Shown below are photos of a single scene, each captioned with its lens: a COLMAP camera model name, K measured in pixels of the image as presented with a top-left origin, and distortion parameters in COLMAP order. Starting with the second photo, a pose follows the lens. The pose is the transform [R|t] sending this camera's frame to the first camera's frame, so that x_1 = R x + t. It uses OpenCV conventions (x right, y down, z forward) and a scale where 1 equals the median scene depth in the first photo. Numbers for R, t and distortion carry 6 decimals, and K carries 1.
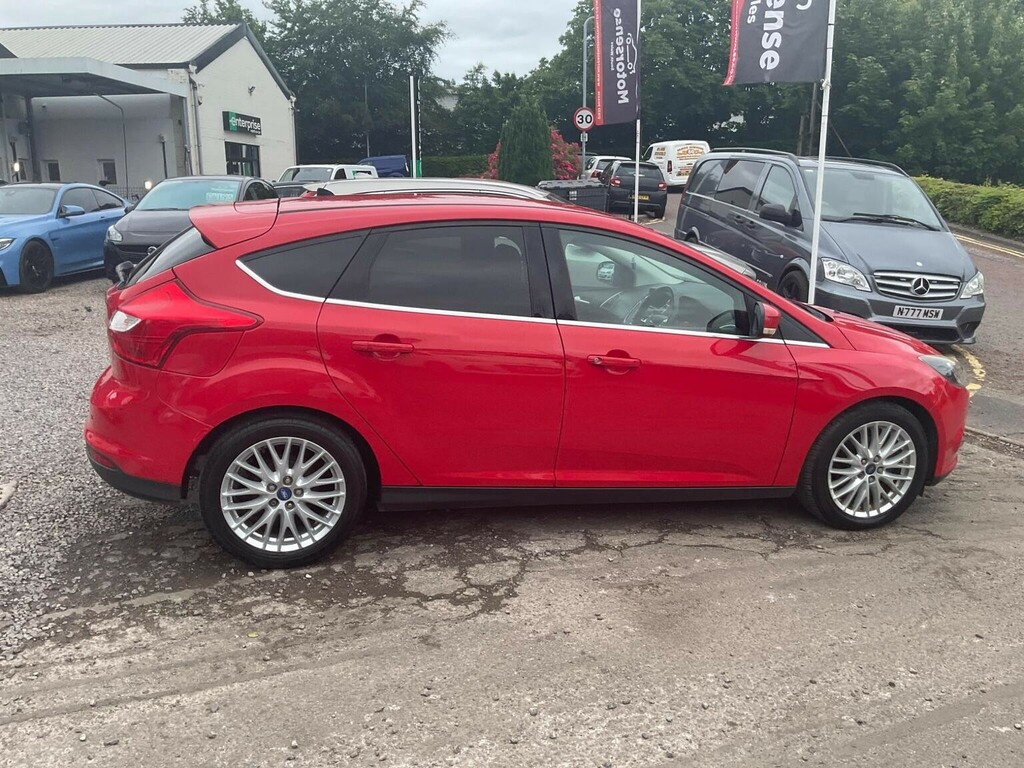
lens RADIAL K [[851.7, 0, 510.0], [0, 851.7, 378.3], [0, 0, 1]] dist [0.064020, -0.126397]
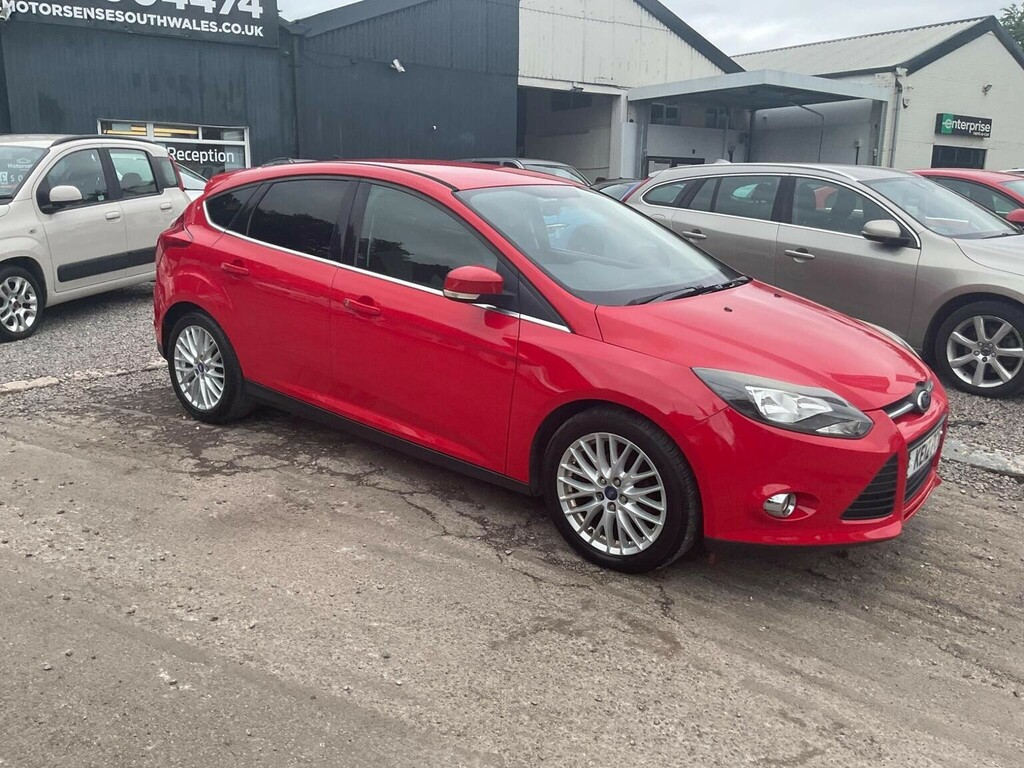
lens RADIAL K [[851.7, 0, 508.6], [0, 851.7, 374.6], [0, 0, 1]] dist [0.064020, -0.126397]
pose [[0.616289, 0.173406, -0.768192, 1.033300], [-0.187965, 0.979654, 0.070342, -0.043838], [0.764760, 0.101042, 0.636344, 0.445584]]
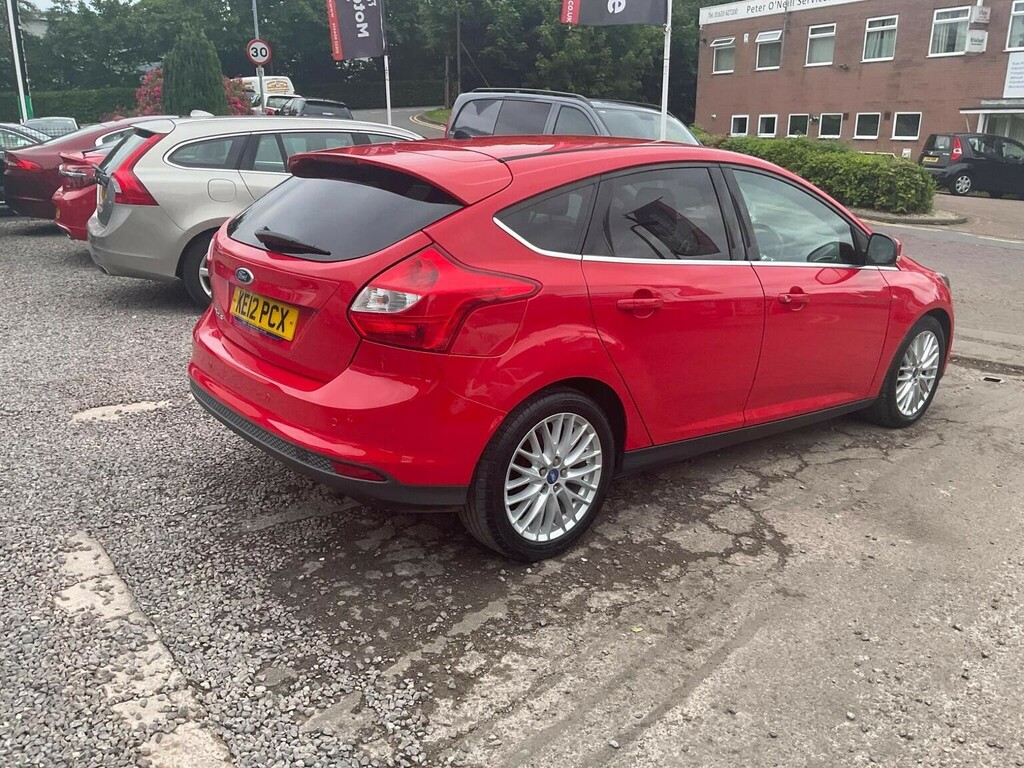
lens RADIAL K [[851.7, 0, 511.4], [0, 851.7, 379.1], [0, 0, 1]] dist [0.064020, -0.126397]
pose [[0.901833, -0.125416, 0.413483, -0.600925], [0.097709, 0.991354, 0.087584, -0.044828], [-0.420893, -0.038585, 0.906289, 0.192057]]
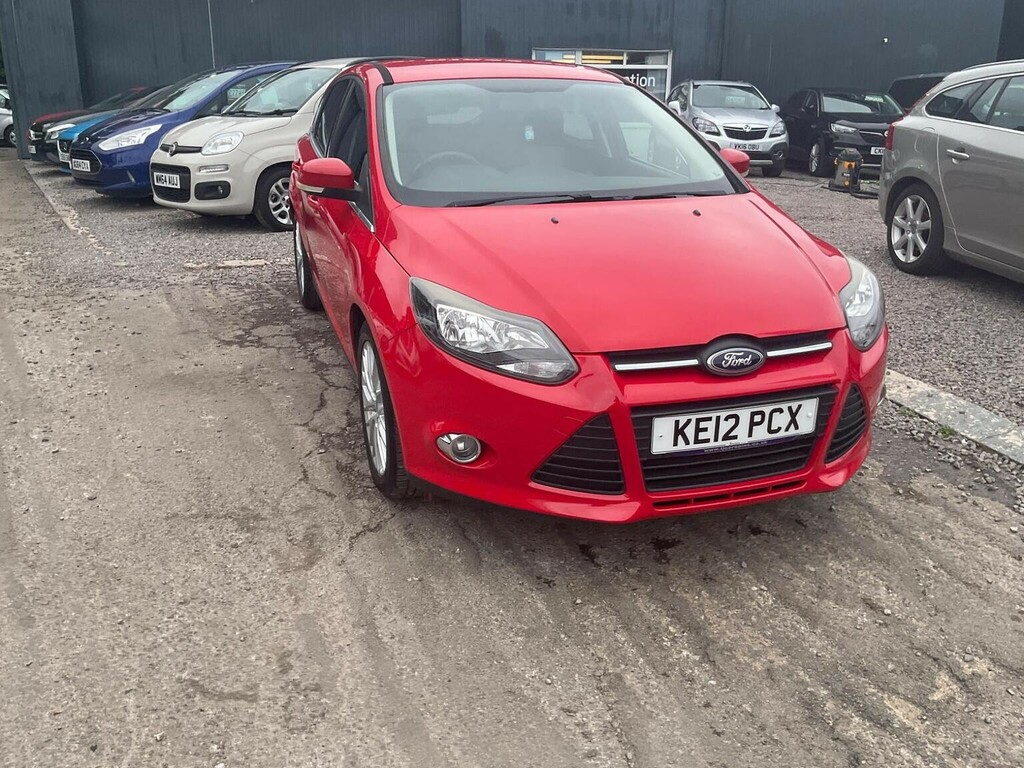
lens RADIAL K [[851.7, 0, 503.4], [0, 851.7, 378.6], [0, 0, 1]] dist [0.064020, -0.126397]
pose [[0.069035, 0.292361, -0.953813, 1.220009], [-0.230634, 0.934870, 0.269862, -0.153787], [0.970589, 0.201352, 0.131967, 1.088886]]
